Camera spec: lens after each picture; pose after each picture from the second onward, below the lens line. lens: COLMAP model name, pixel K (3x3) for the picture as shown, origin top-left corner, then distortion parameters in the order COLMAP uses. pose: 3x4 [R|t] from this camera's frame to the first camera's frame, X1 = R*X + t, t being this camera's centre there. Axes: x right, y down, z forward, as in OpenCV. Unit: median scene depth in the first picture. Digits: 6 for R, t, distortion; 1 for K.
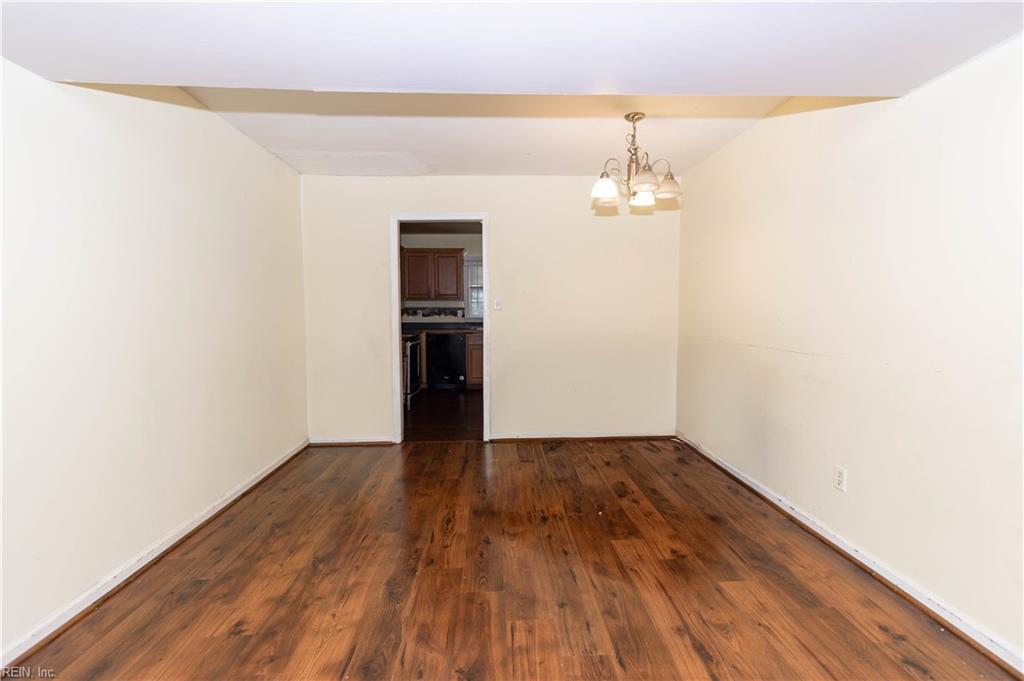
lens RADIAL K [[465.4, 0, 508.8], [0, 465.4, 342.7], [0, 0, 1]] dist [0.002009, 0.000639]
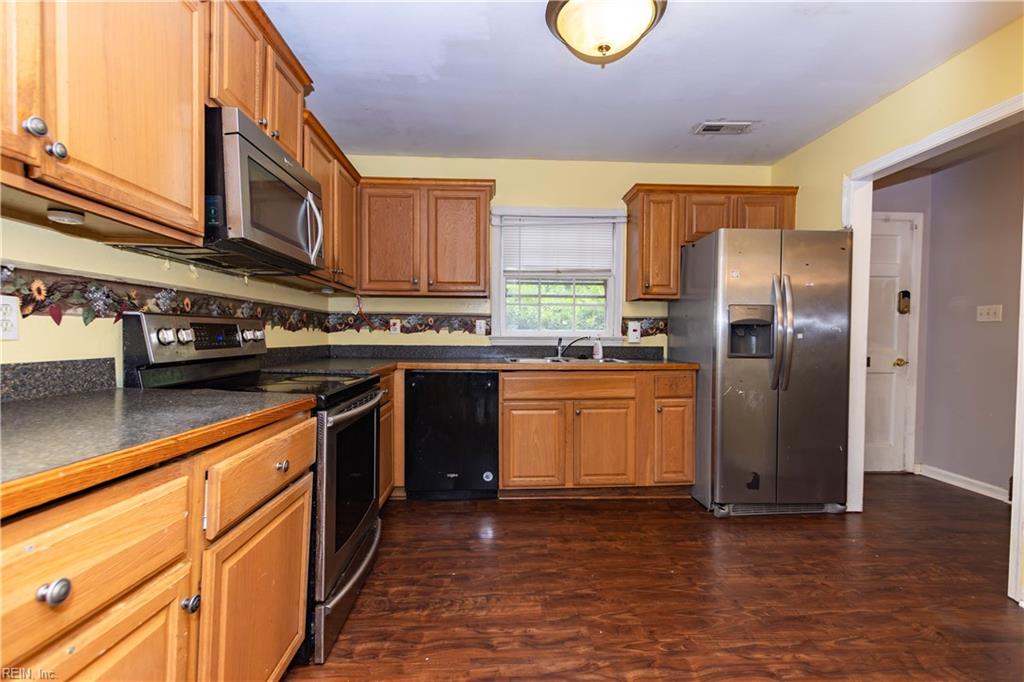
lens RADIAL K [[465.4, 0, 508.8], [0, 465.4, 343.2], [0, 0, 1]] dist [0.002009, 0.000639]
pose [[0.999928, 0.010944, 0.004853, -0.080354], [-0.010690, 0.998705, -0.049735, -0.023388], [-0.005391, 0.049680, 0.998751, 0.538278]]
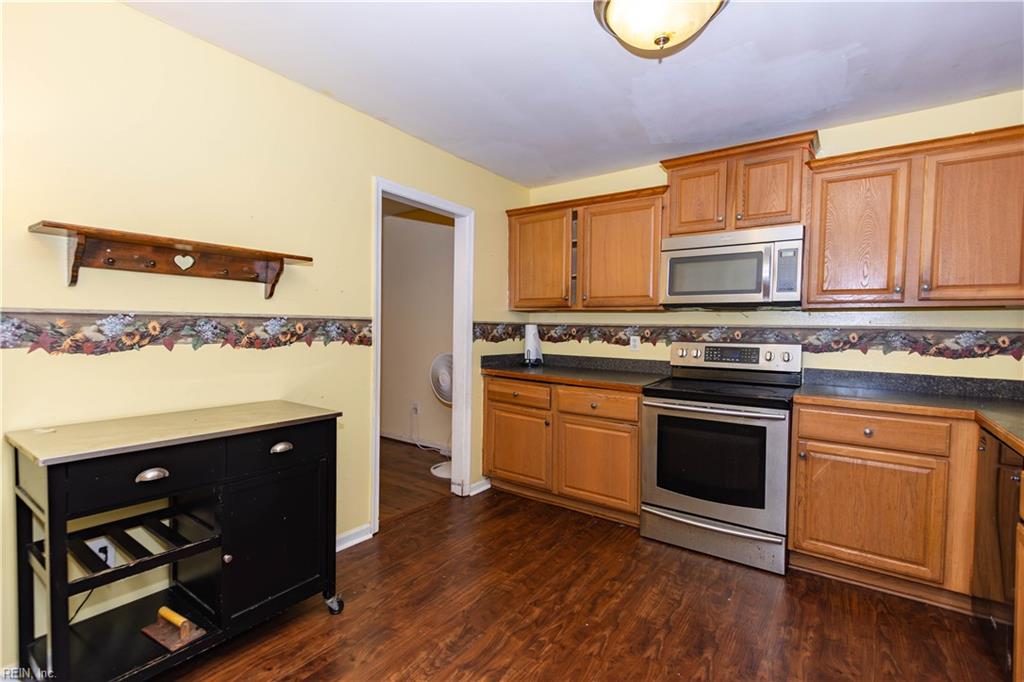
lens RADIAL K [[465.4, 0, 508.8], [0, 465.4, 343.2], [0, 0, 1]] dist [0.002009, 0.000639]
pose [[-0.613009, 0.023023, -0.789741, 0.190139], [-0.068785, 0.994225, 0.082376, -0.067147], [0.787076, 0.104819, -0.607885, 0.873641]]
